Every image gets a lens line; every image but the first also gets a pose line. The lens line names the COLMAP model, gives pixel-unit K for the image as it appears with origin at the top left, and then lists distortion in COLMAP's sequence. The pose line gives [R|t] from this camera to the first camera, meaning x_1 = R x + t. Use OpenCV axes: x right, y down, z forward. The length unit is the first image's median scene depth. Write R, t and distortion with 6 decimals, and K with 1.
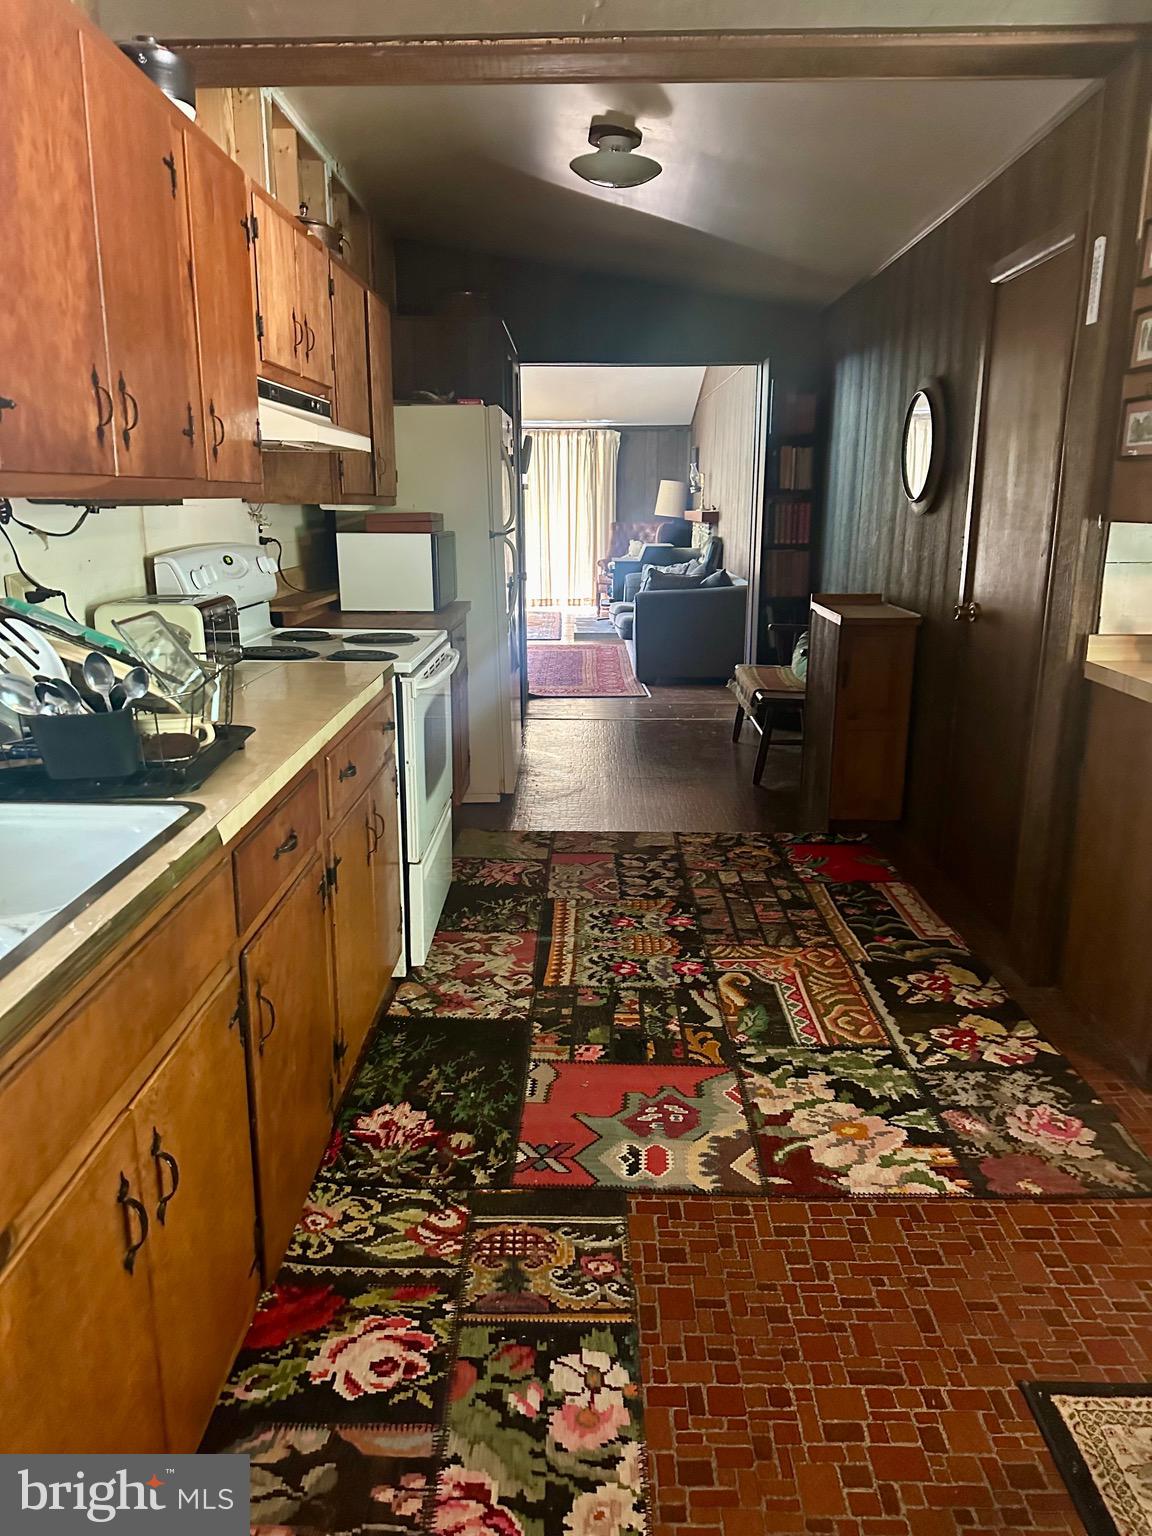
lens RADIAL K [[1072.1, 0, 576.5], [0, 1072.1, 776.9], [0, 0, 1]] dist [-0.009082, -0.007706]
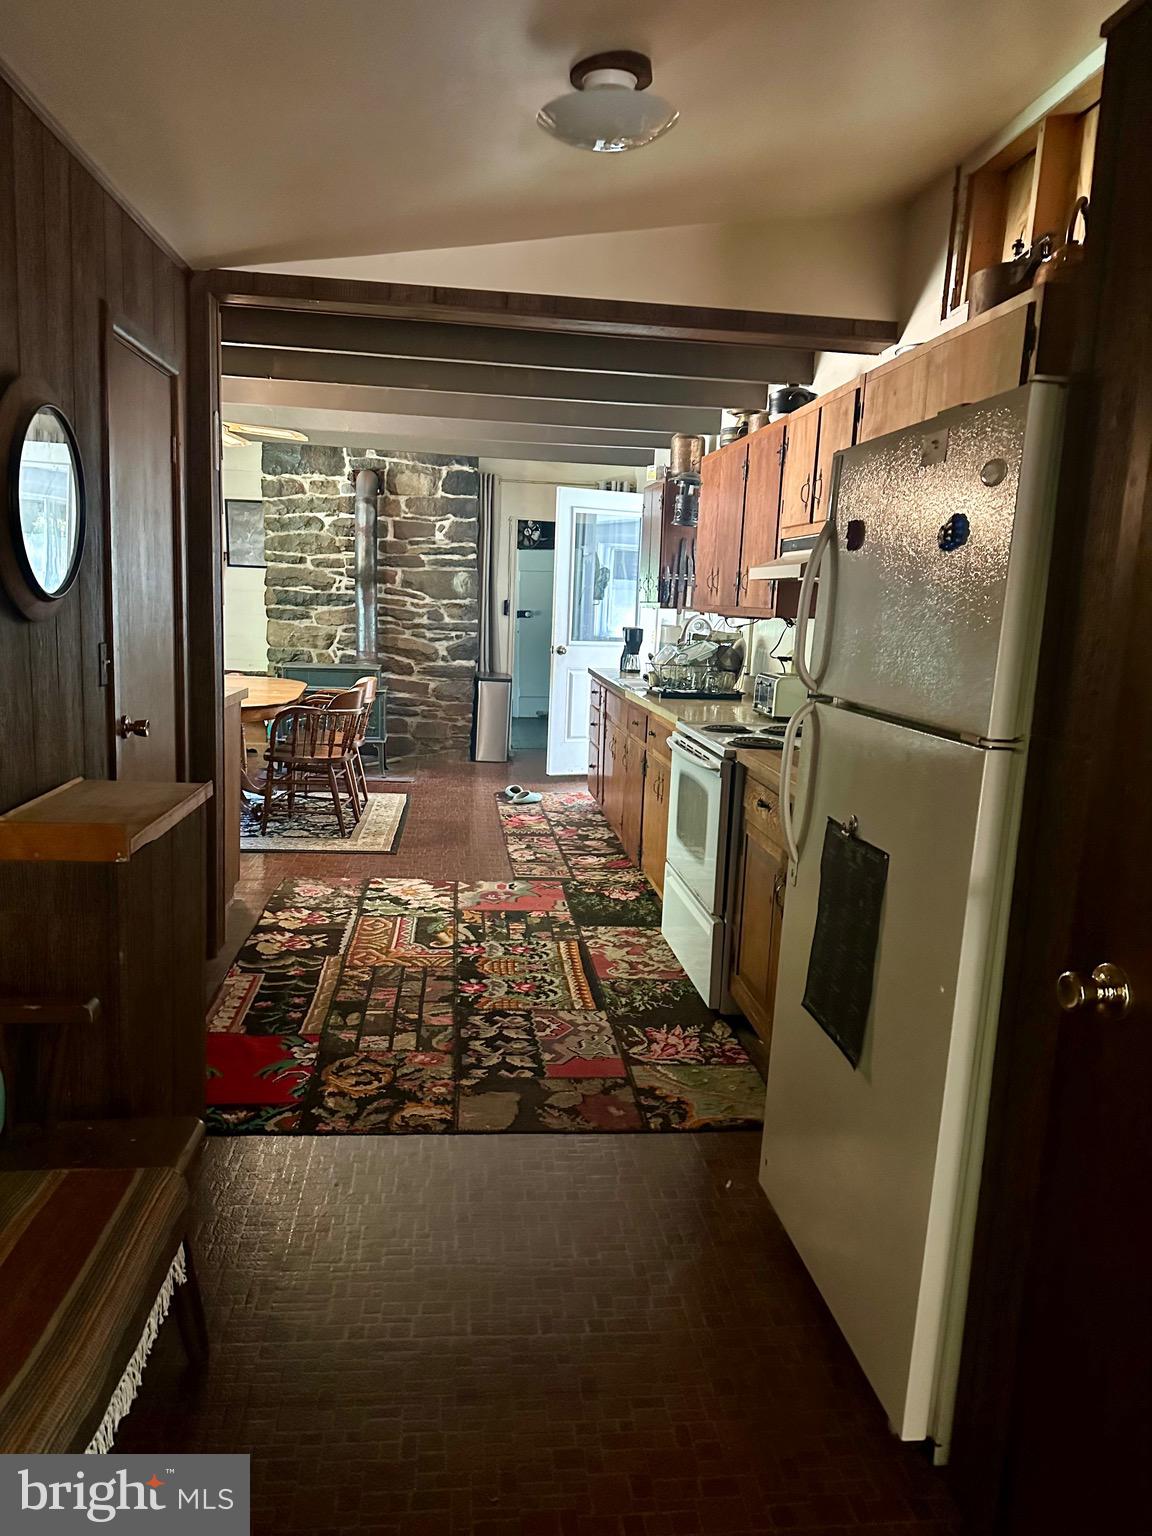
lens RADIAL K [[1072.1, 0, 579.1], [0, 1072.1, 769.7], [0, 0, 1]] dist [-0.009082, -0.007706]
pose [[-0.991234, -0.024442, -0.129837, 0.160351], [-0.074125, 0.916380, 0.393388, -0.590232], [0.109365, 0.399563, -0.910158, 2.251253]]
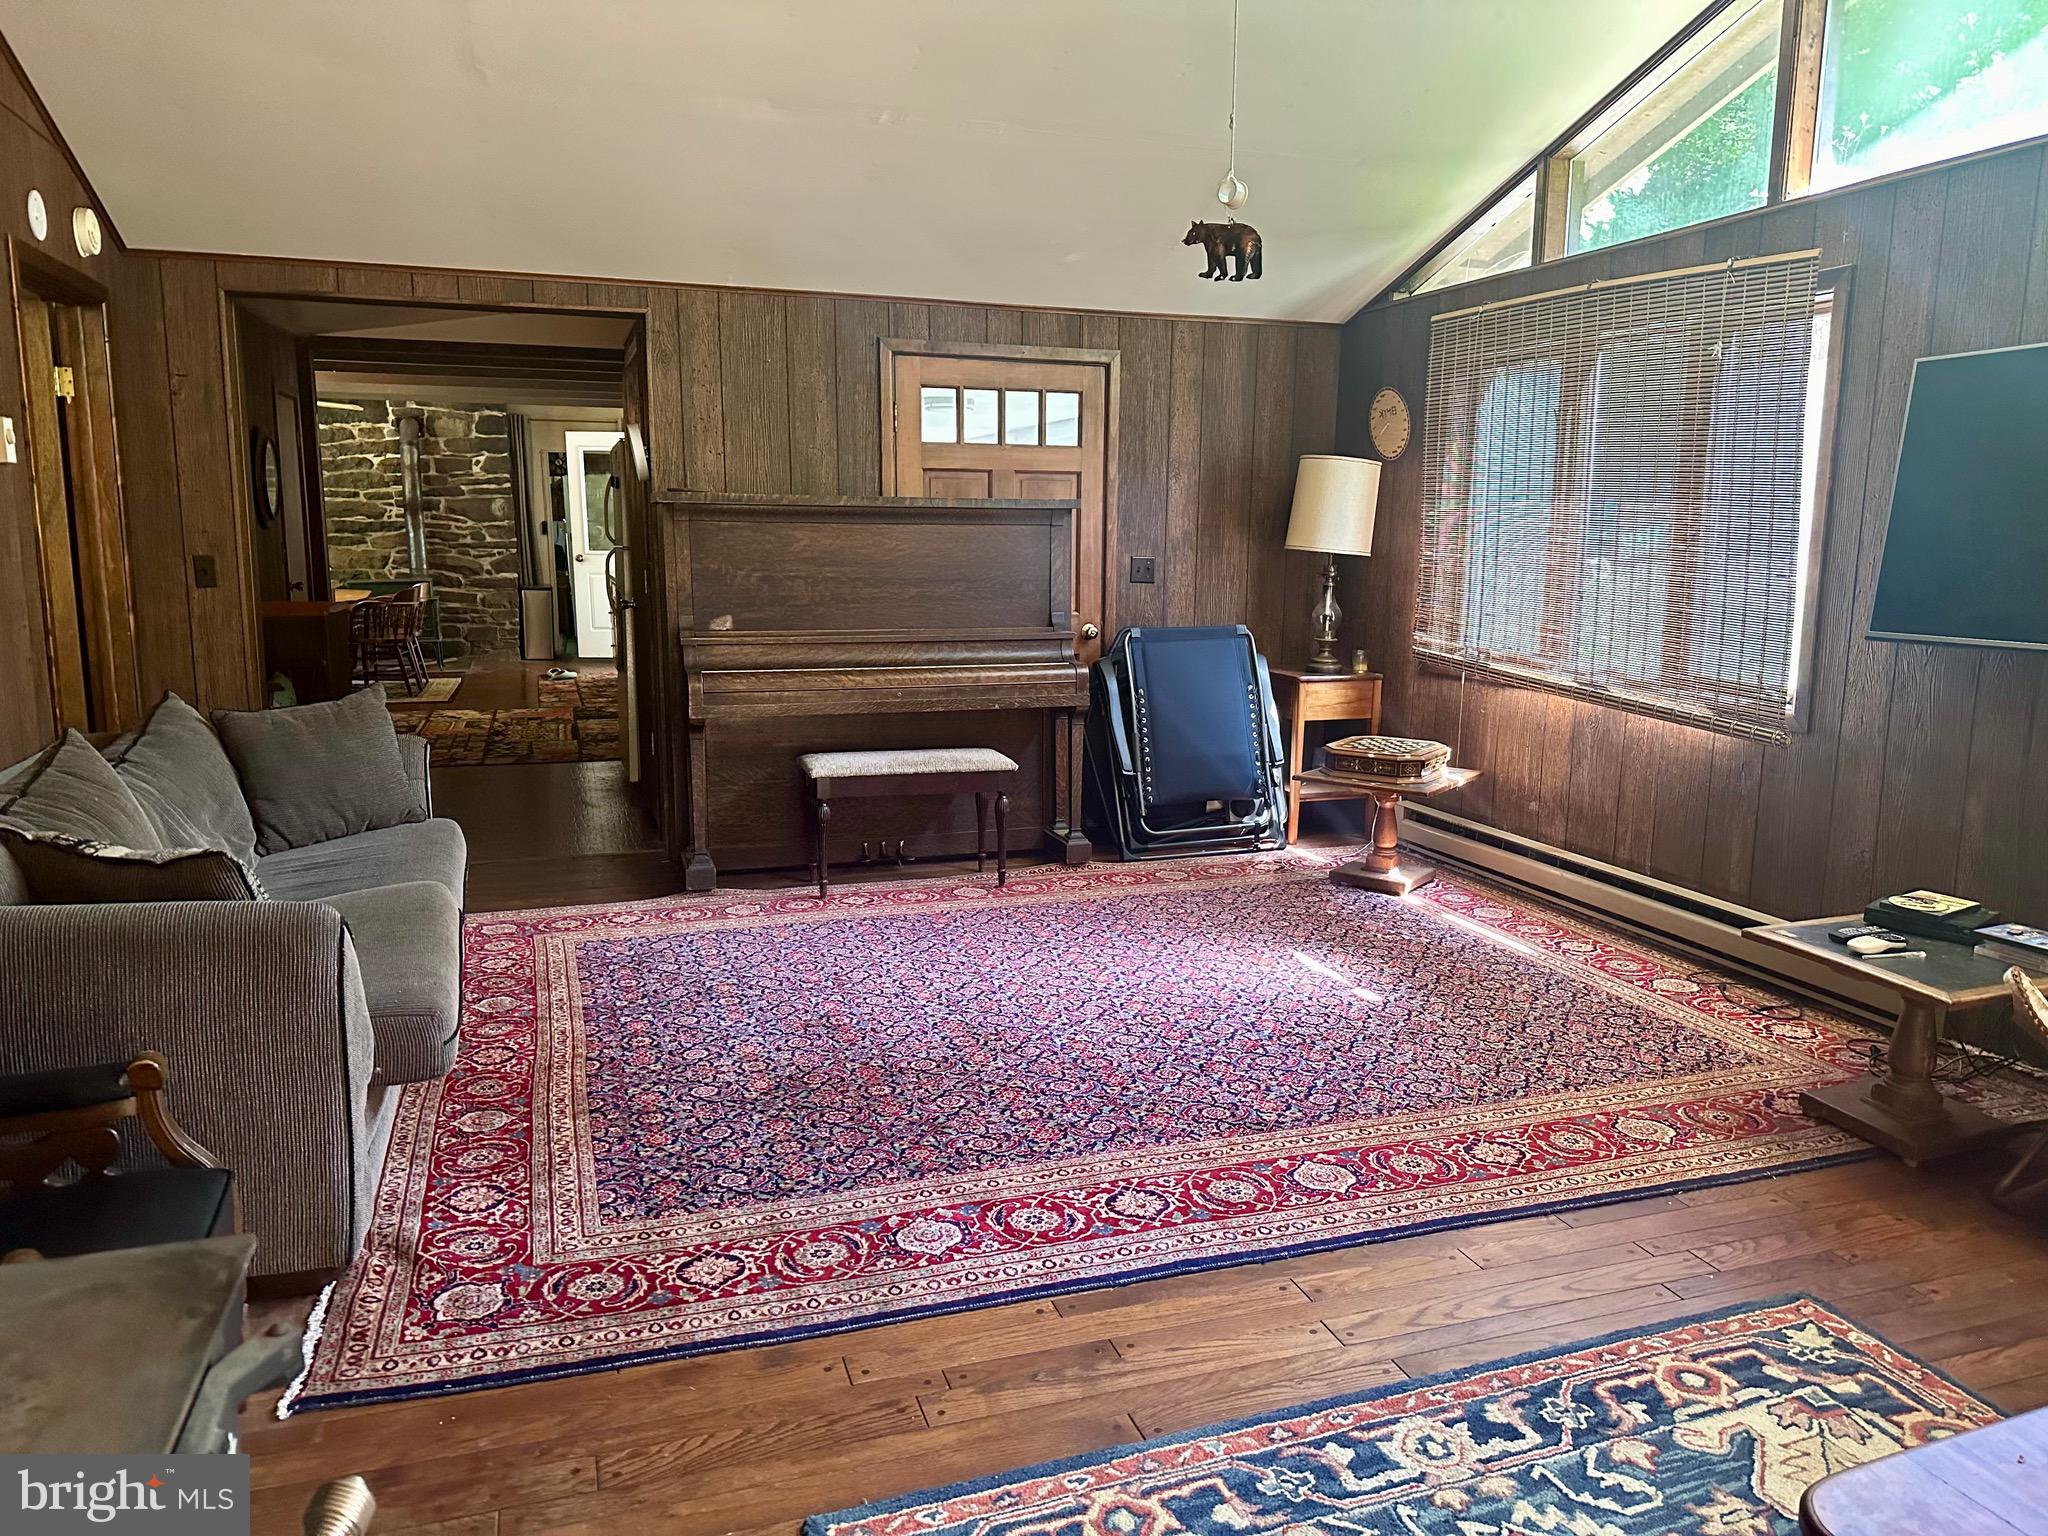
lens RADIAL K [[1429.5, 0, 1039.9], [0, 1429.5, 715.7], [0, 0, 1]] dist [-0.009082, -0.007706]
pose [[-0.941165, 0.044507, -0.335005, 0.048451], [-0.083169, 0.930298, 0.357252, -1.029570], [0.327555, 0.364095, -0.871862, 4.100609]]
